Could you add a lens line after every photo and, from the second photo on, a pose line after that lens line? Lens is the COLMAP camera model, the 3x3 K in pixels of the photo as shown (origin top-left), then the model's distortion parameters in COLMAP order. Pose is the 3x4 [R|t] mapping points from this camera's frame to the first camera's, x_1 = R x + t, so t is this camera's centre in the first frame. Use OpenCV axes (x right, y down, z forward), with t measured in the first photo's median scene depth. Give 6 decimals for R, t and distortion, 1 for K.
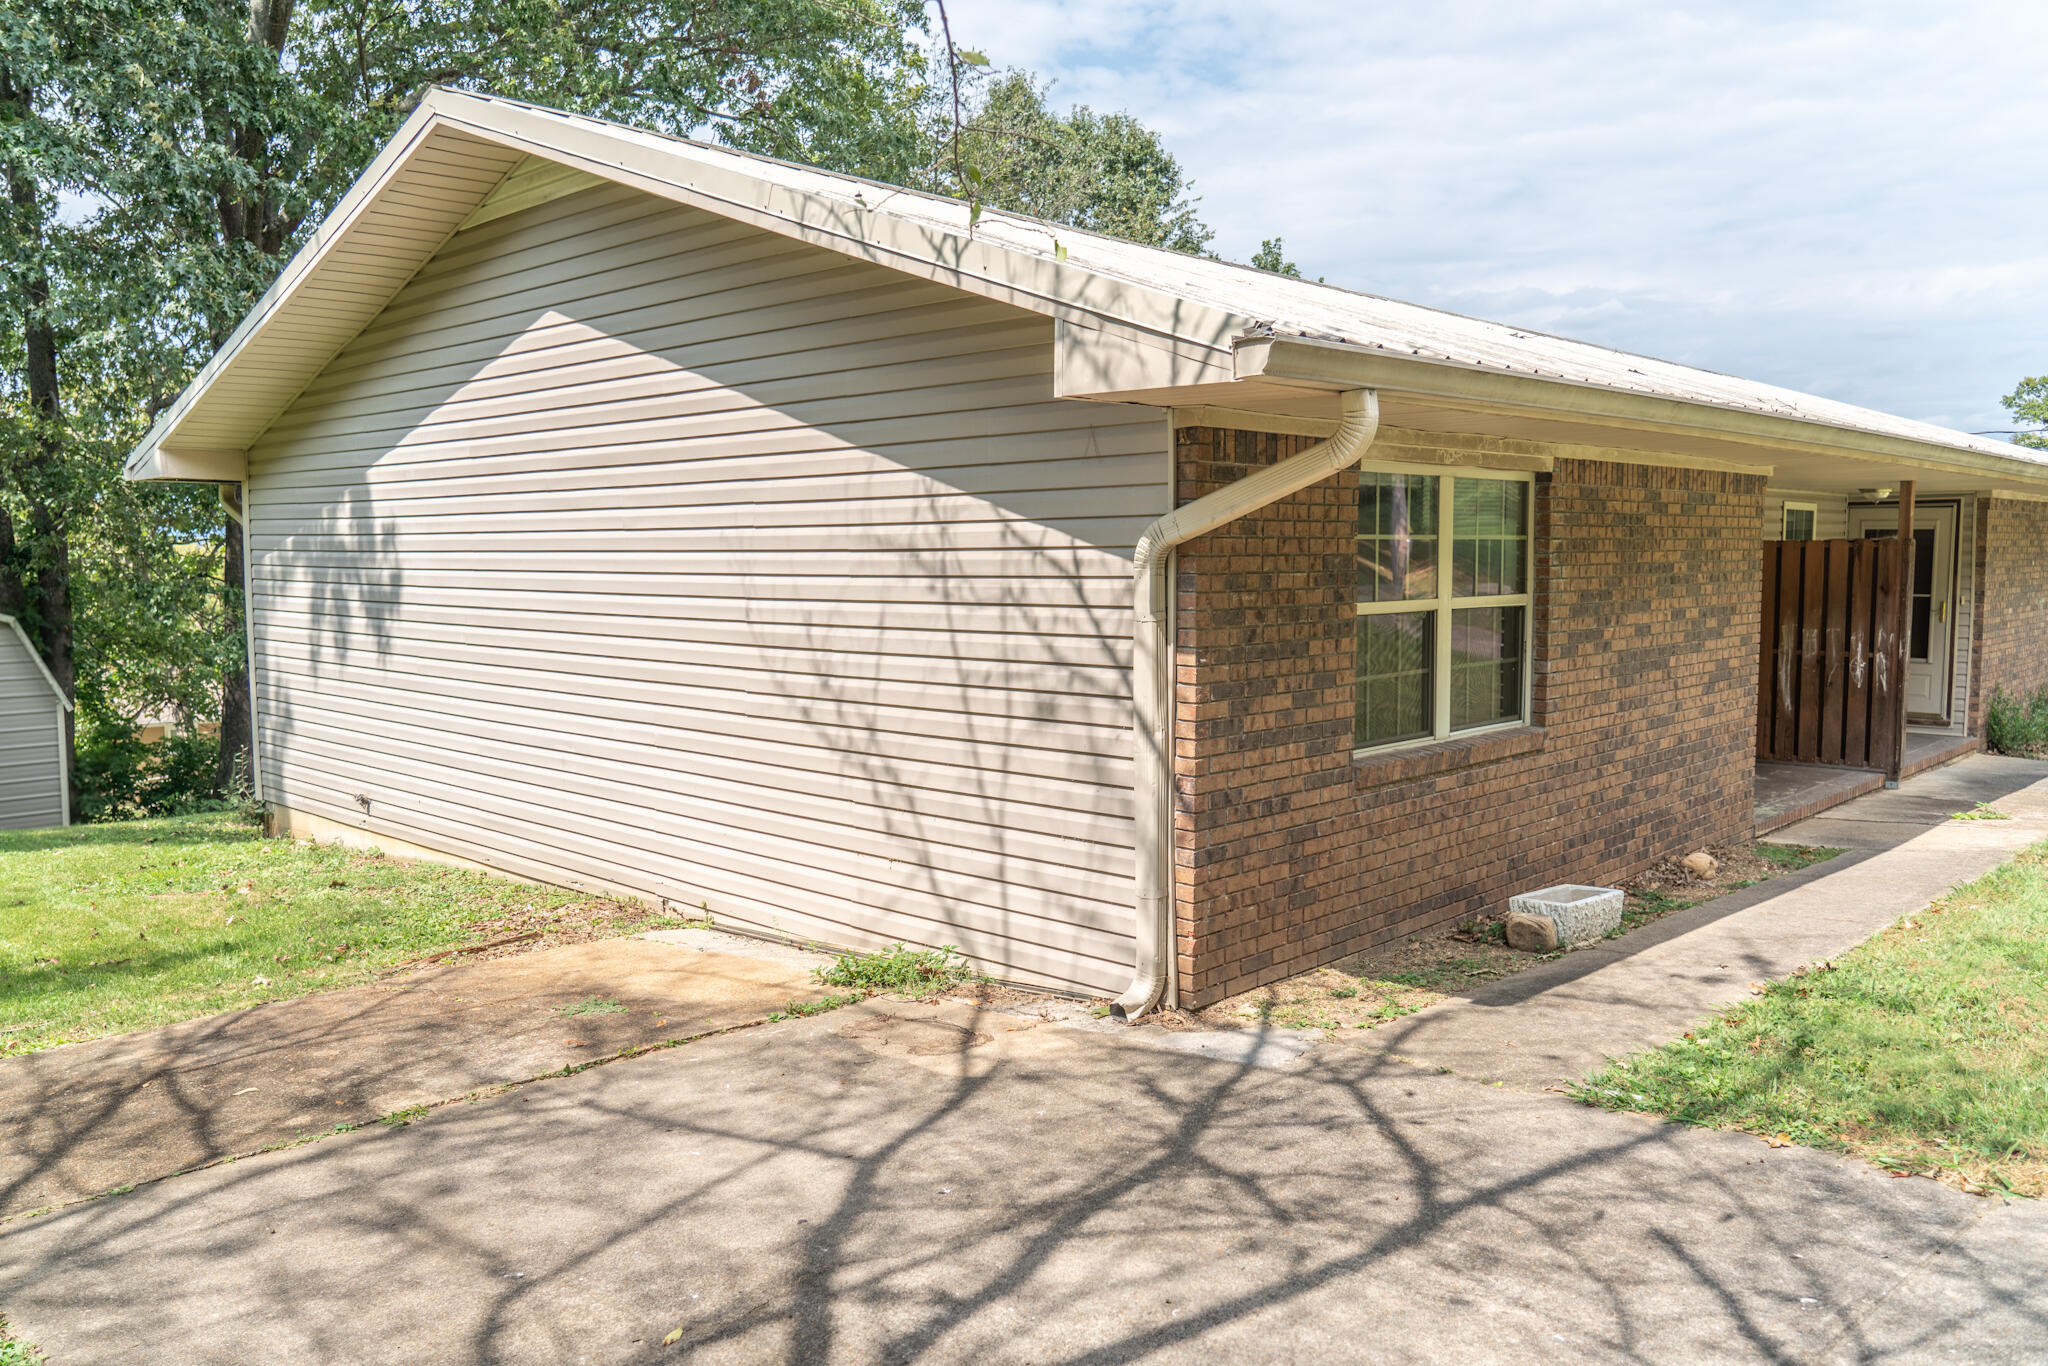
lens RADIAL K [[1528.5, 0, 1024.0], [0, 1528.5, 683.0], [0, 0, 1]] dist [-0.003153, 0.001060]
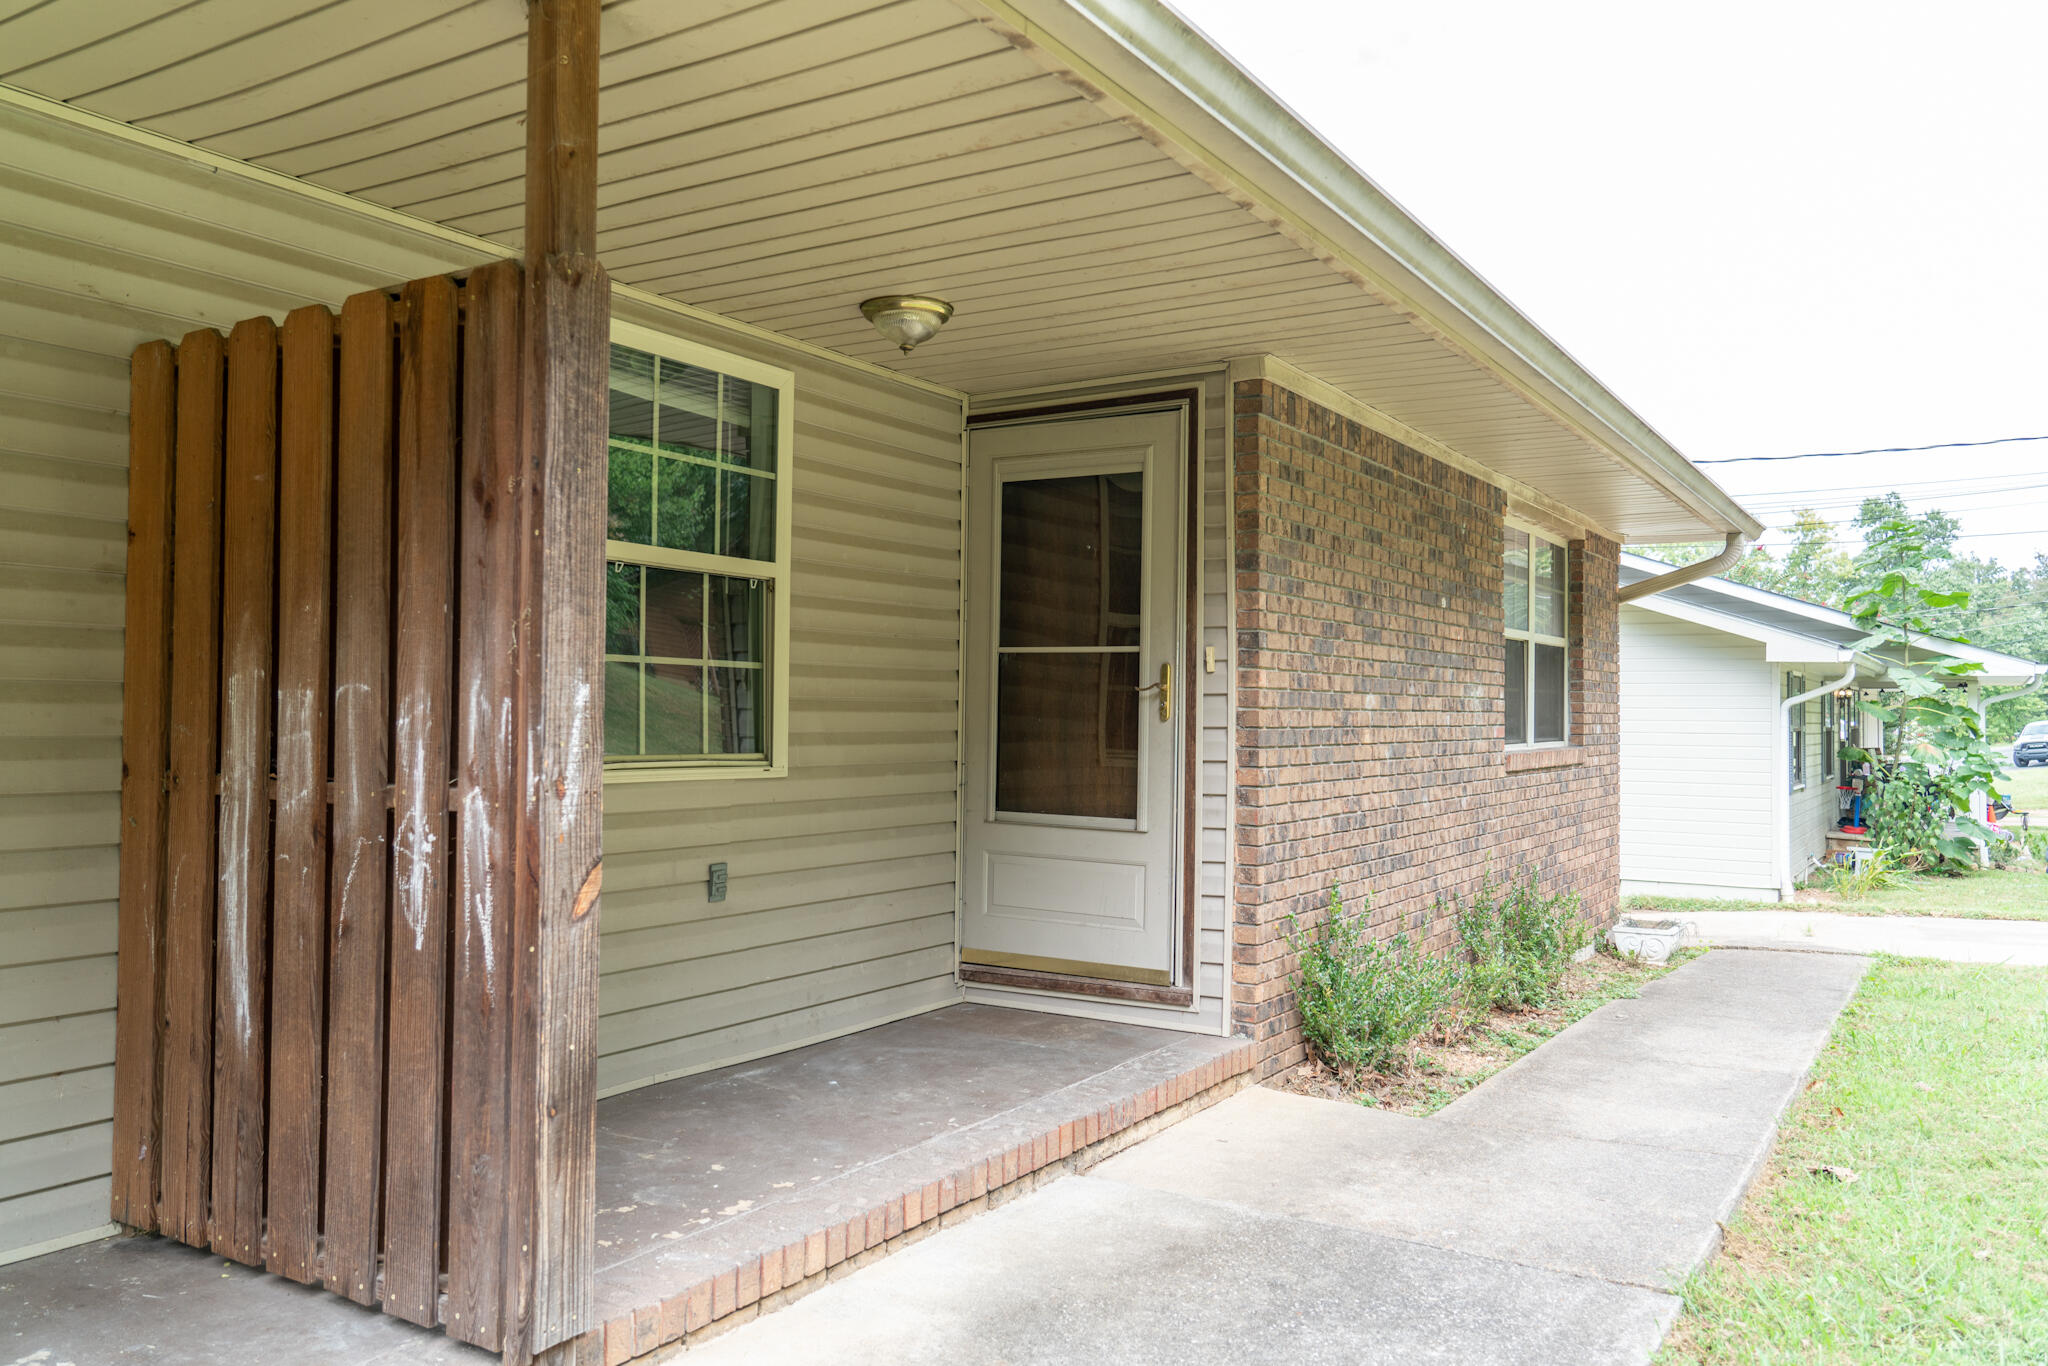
lens RADIAL K [[1528.5, 0, 1024.0], [0, 1528.5, 683.0], [0, 0, 1]] dist [-0.003153, 0.001060]
pose [[0.980855, 0.019091, 0.193803, 0.501146], [0.001048, 0.994651, -0.103284, -0.010591], [-0.194739, 0.101510, 0.975588, 0.652842]]
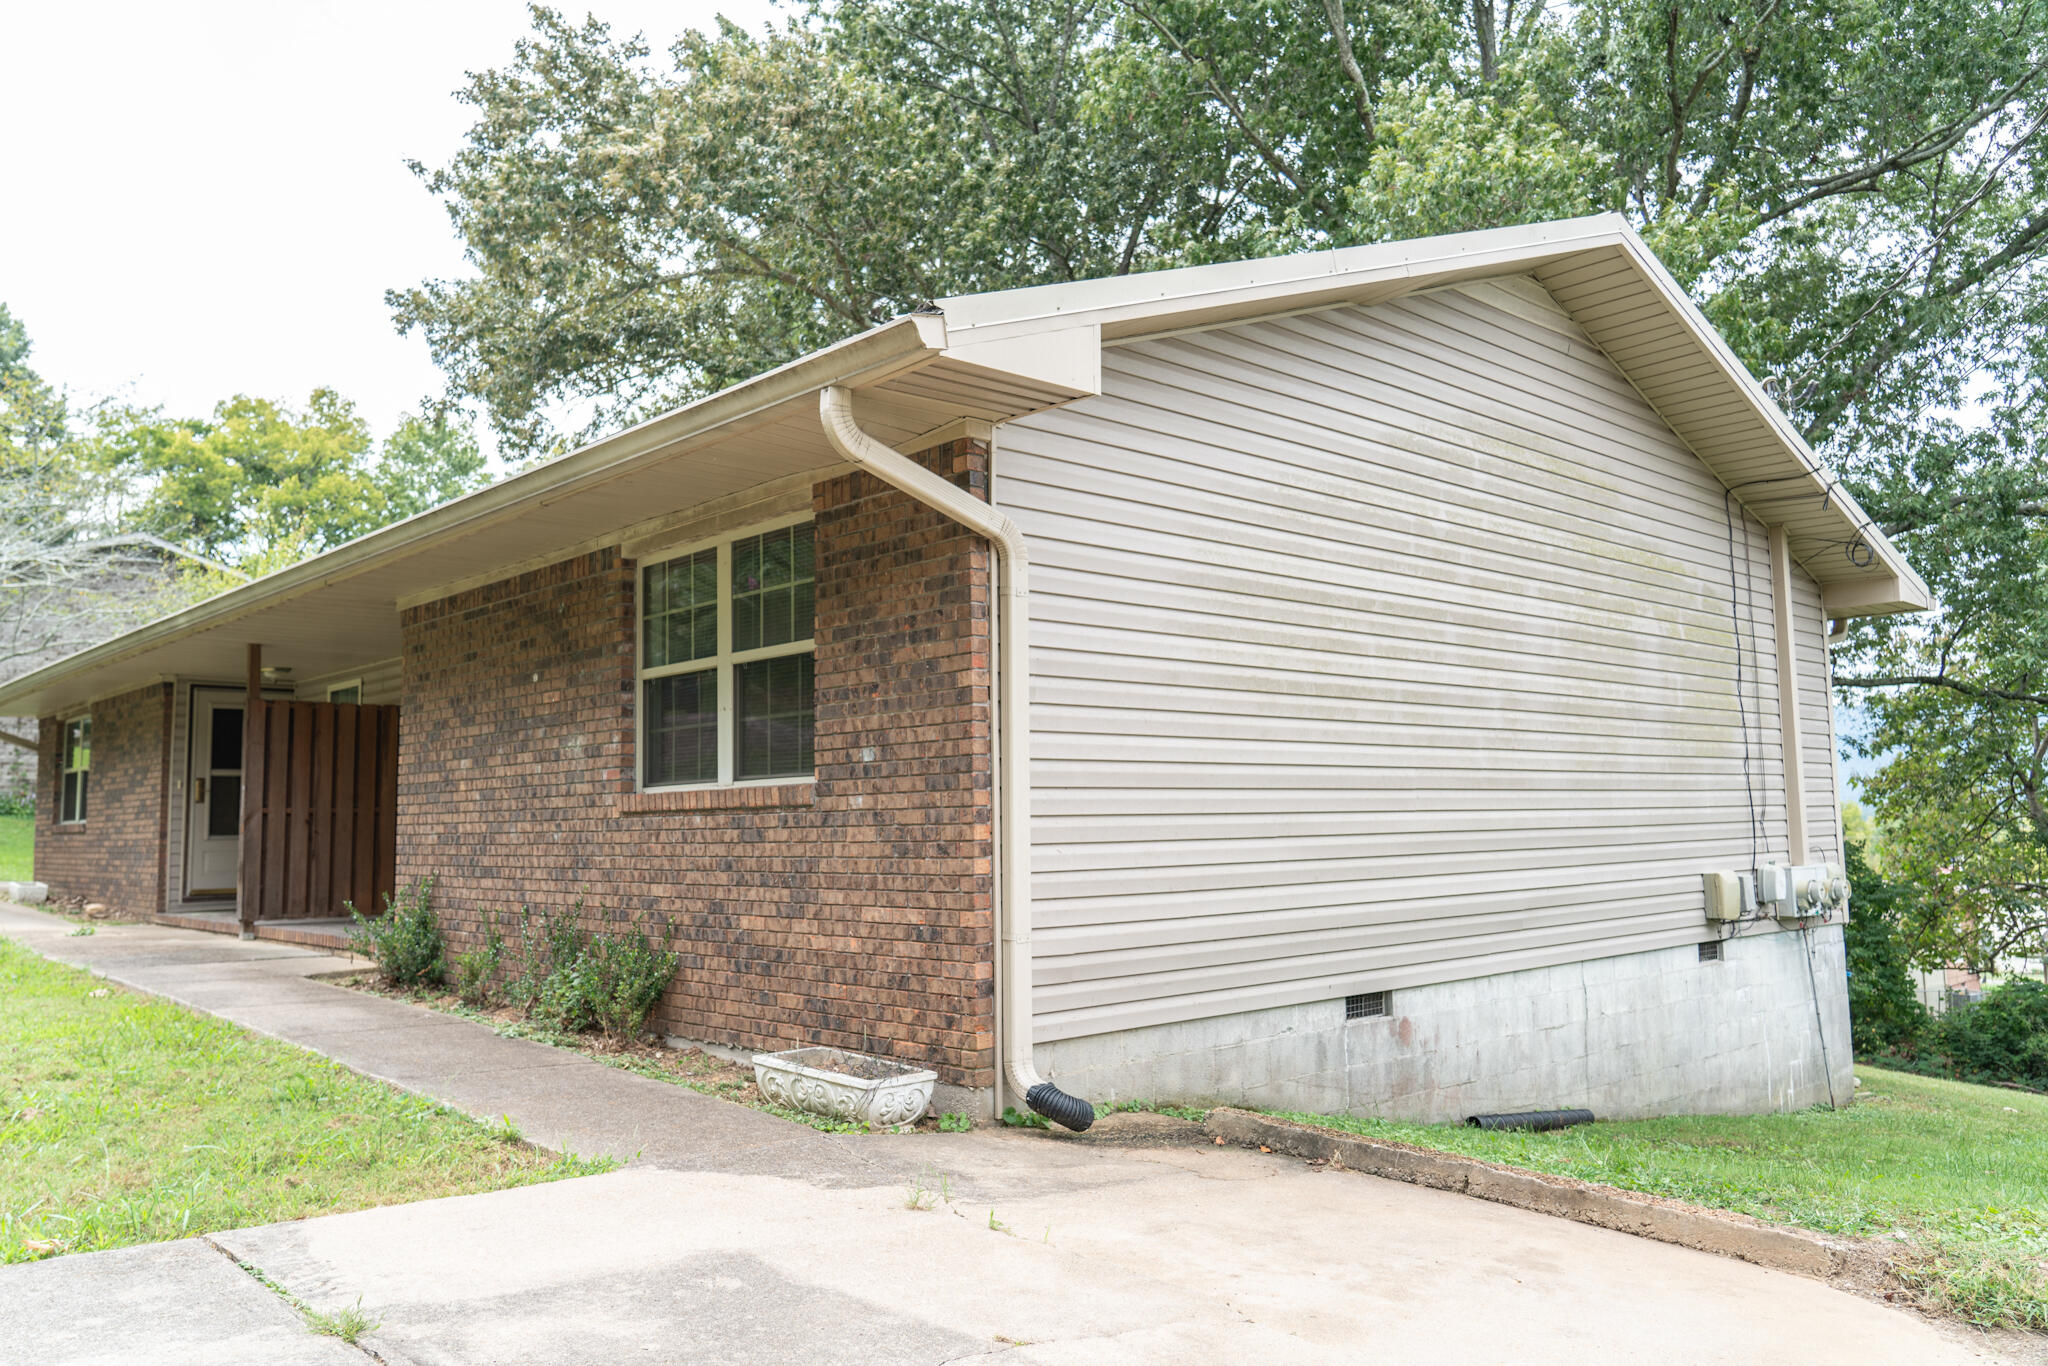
lens RADIAL K [[1528.5, 0, 1024.0], [0, 1528.5, 683.0], [0, 0, 1]] dist [-0.003153, 0.001060]
pose [[-0.068400, -0.087055, -0.993853, 1.325379], [-0.070161, 0.994139, -0.082251, -0.046699], [0.995188, 0.064104, -0.074107, 1.339360]]
